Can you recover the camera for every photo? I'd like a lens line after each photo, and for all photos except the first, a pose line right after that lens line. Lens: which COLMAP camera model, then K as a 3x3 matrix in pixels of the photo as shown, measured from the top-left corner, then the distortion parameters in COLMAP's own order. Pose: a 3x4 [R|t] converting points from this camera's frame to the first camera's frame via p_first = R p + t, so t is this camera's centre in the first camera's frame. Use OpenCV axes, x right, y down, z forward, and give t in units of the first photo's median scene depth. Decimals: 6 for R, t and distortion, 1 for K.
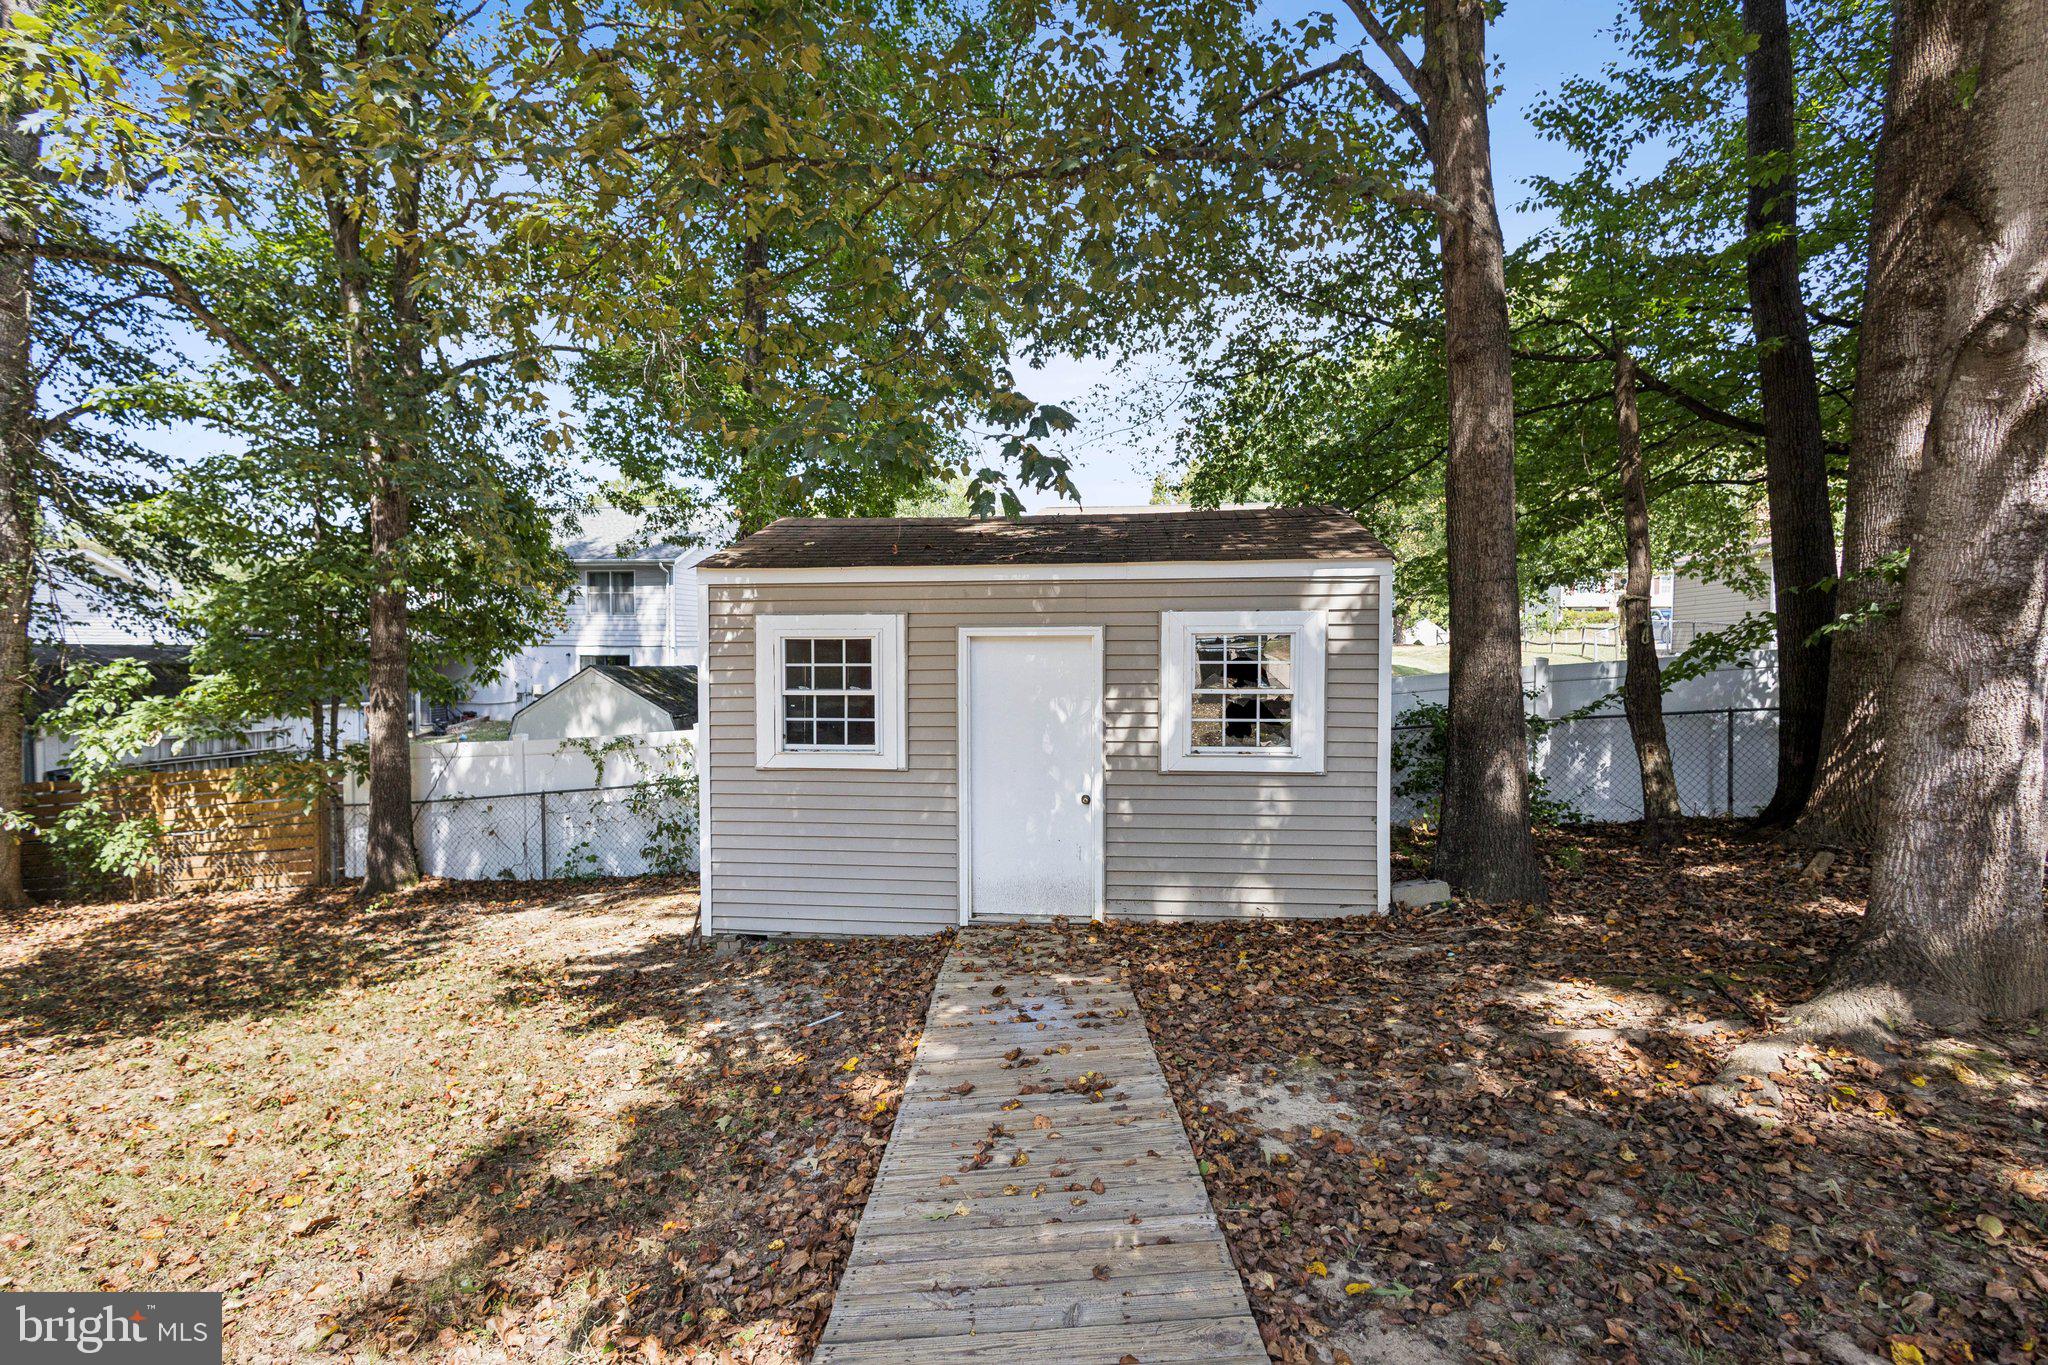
lens RADIAL K [[933.5, 0, 1024.0], [0, 933.5, 682.5], [0, 0, 1]] dist [0.000968, -0.000645]
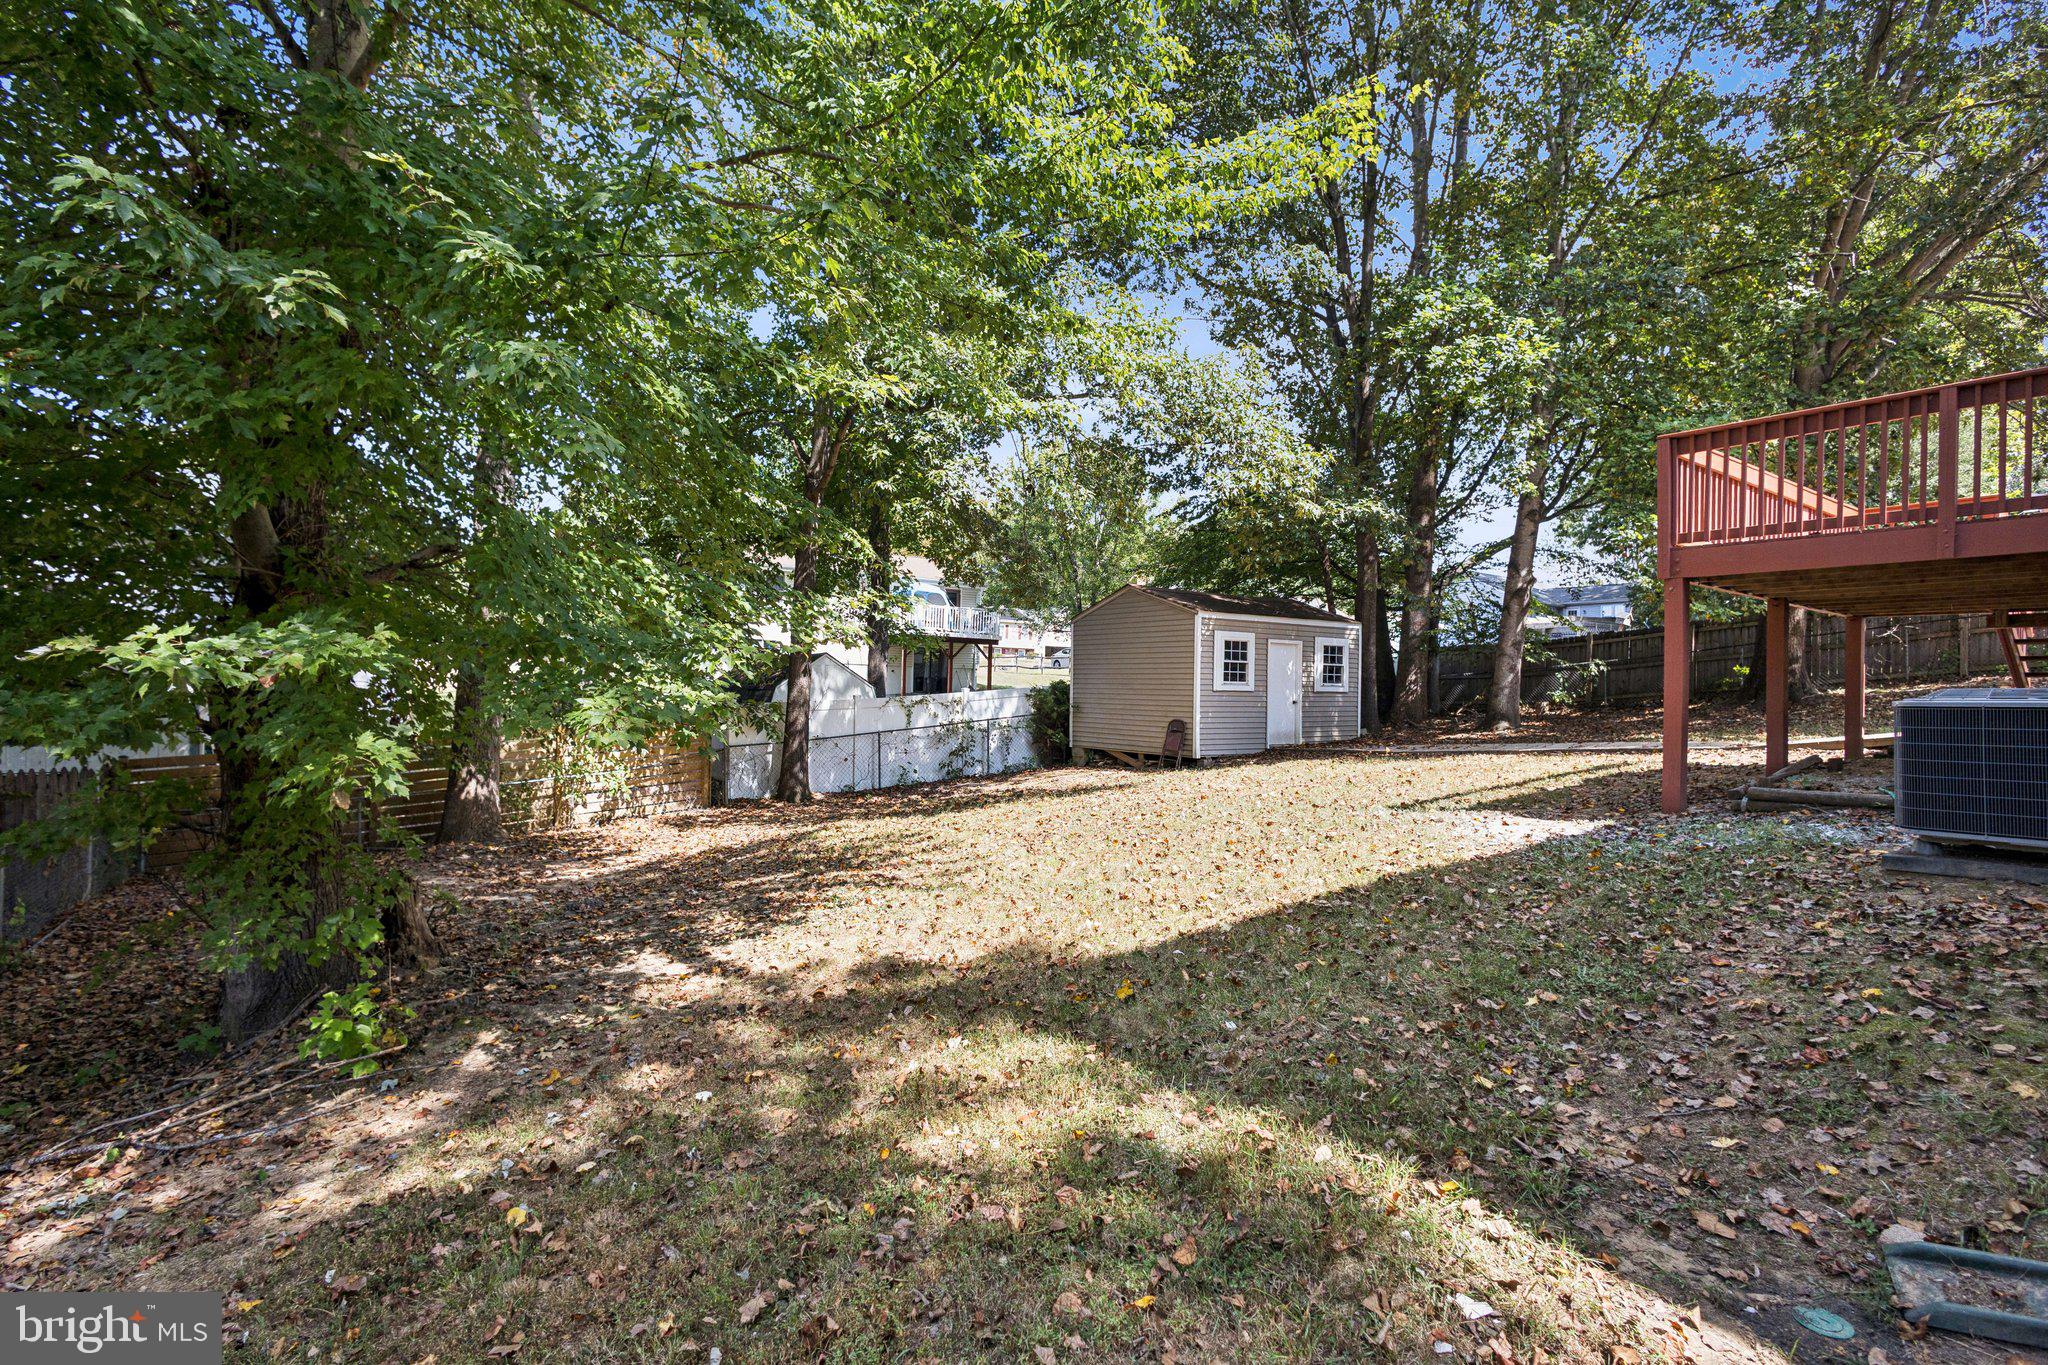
lens RADIAL K [[933.5, 0, 1024.0], [0, 933.5, 682.5], [0, 0, 1]] dist [0.000968, -0.000645]
pose [[0.757987, 0.011674, 0.652165, -2.367856], [0.004575, 0.999720, -0.023212, 0.127852], [-0.652254, 0.020578, 0.757721, -0.595715]]
